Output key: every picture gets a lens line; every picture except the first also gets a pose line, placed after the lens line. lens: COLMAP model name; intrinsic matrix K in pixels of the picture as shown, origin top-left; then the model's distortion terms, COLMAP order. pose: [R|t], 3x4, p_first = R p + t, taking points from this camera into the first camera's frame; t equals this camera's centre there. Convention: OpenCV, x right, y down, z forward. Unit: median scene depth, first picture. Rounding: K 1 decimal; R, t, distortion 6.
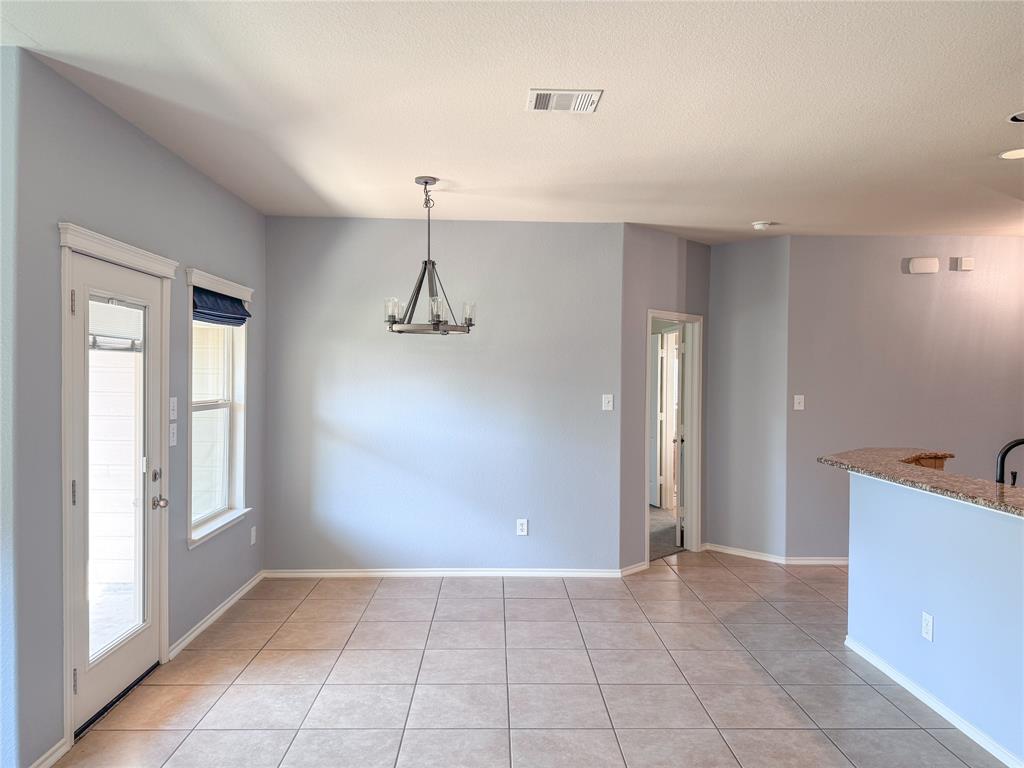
lens RADIAL K [[716.5, 0, 506.4], [0, 716.5, 381.9], [0, 0, 1]] dist [0.041883, -0.031068]
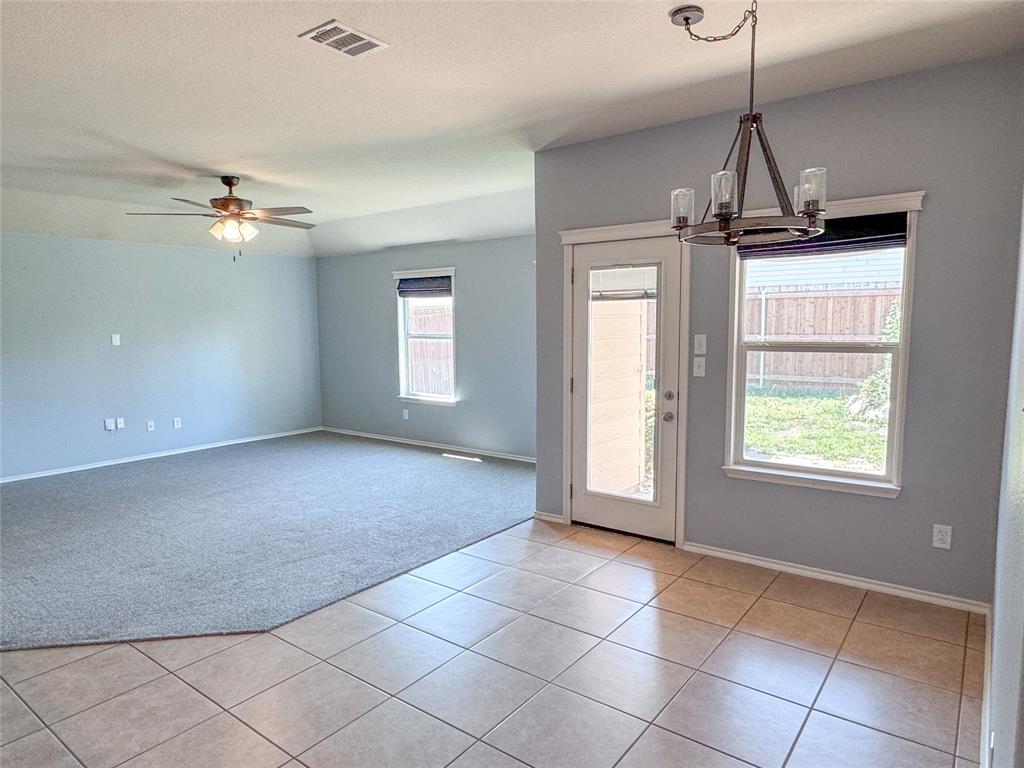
lens RADIAL K [[629.2, 0, 509.5], [0, 629.2, 385.8], [0, 0, 1]] dist [-0.003610, 0.005378]
pose [[-0.616183, 0.078321, -0.783699, 0.605503], [-0.001194, 0.994949, 0.100371, 0.002373], [0.787602, 0.062783, -0.612977, 1.602321]]
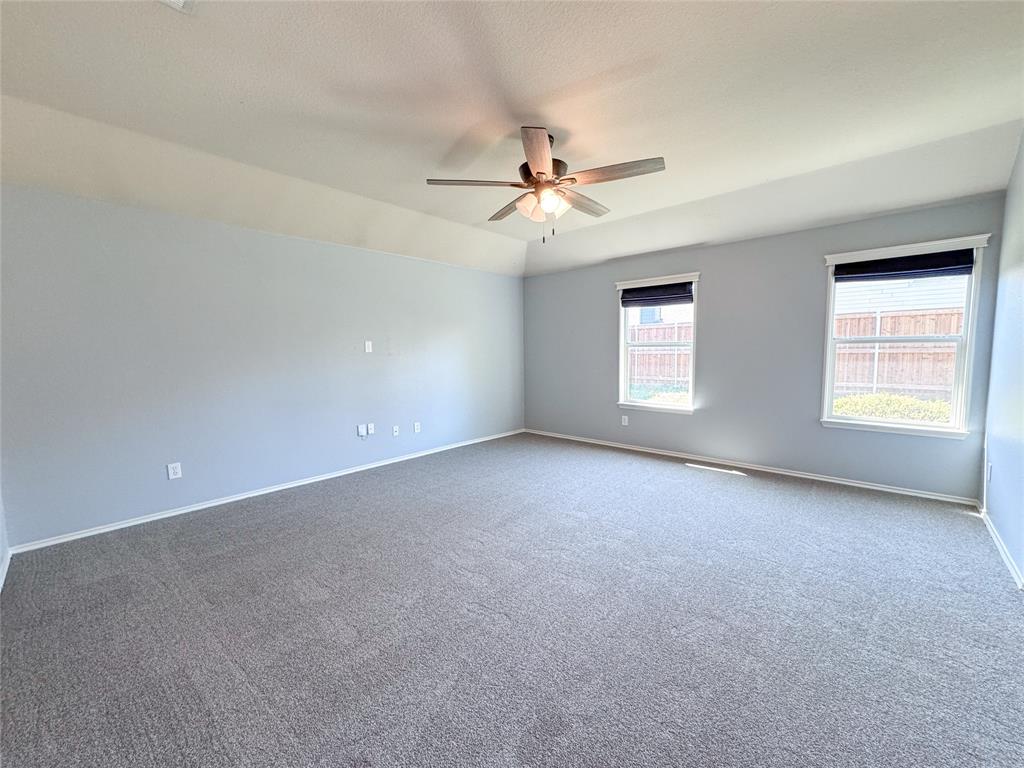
lens RADIAL K [[409.1, 0, 516.5], [0, 409.1, 385.1], [0, 0, 1]] dist [-0.000186, 0.000027]
pose [[-0.681550, 0.066139, -0.728777, 0.441915], [0.002296, 0.996096, 0.088252, 0.067249], [0.731768, 0.058475, -0.679041, 0.626328]]
